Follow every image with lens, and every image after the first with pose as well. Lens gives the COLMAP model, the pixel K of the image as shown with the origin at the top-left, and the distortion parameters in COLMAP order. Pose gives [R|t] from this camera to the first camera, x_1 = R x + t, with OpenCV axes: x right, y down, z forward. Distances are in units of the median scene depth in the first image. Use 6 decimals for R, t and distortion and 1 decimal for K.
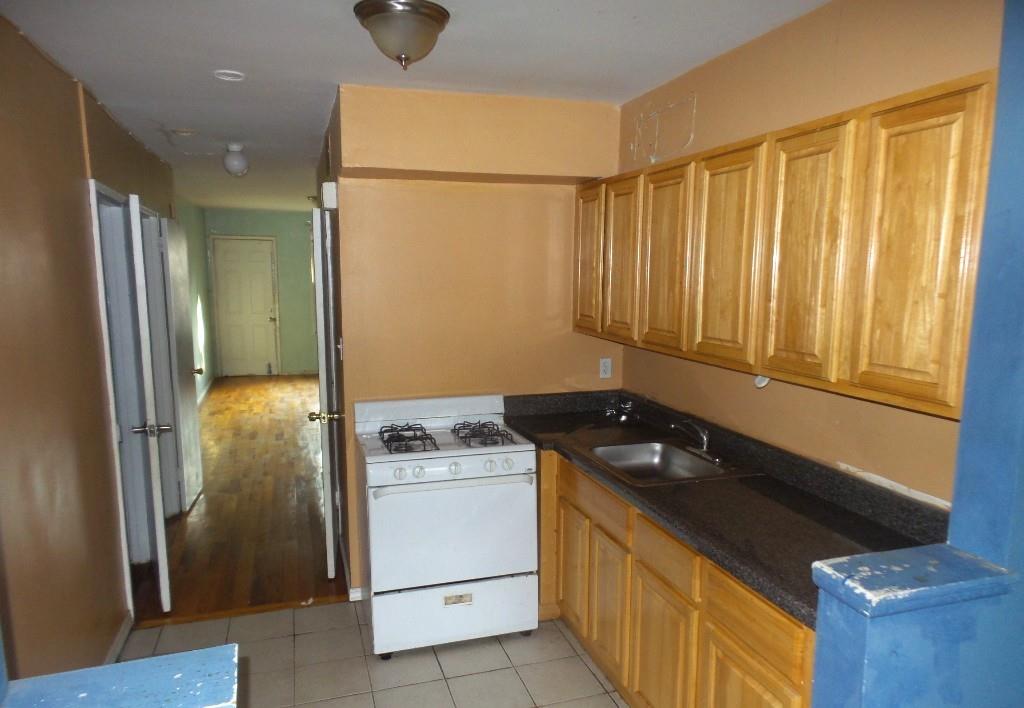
lens RADIAL K [[708.2, 0, 507.0], [0, 708.2, 384.9], [0, 0, 1]] dist [0.005538, 0.003195]
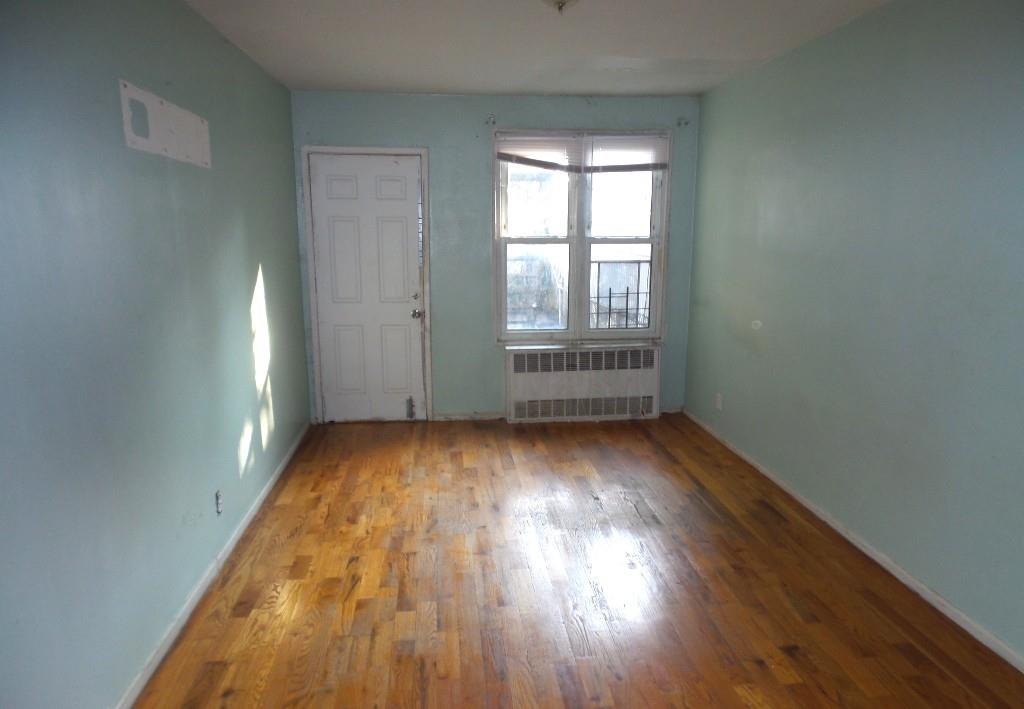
lens RADIAL K [[708.2, 0, 507.0], [0, 708.2, 385.4], [0, 0, 1]] dist [0.005538, 0.003195]
pose [[0.979127, 0.039776, -0.199319, -0.171157], [-0.029605, 0.998115, 0.053756, -0.073113], [0.201082, -0.046733, 0.978459, 0.531748]]
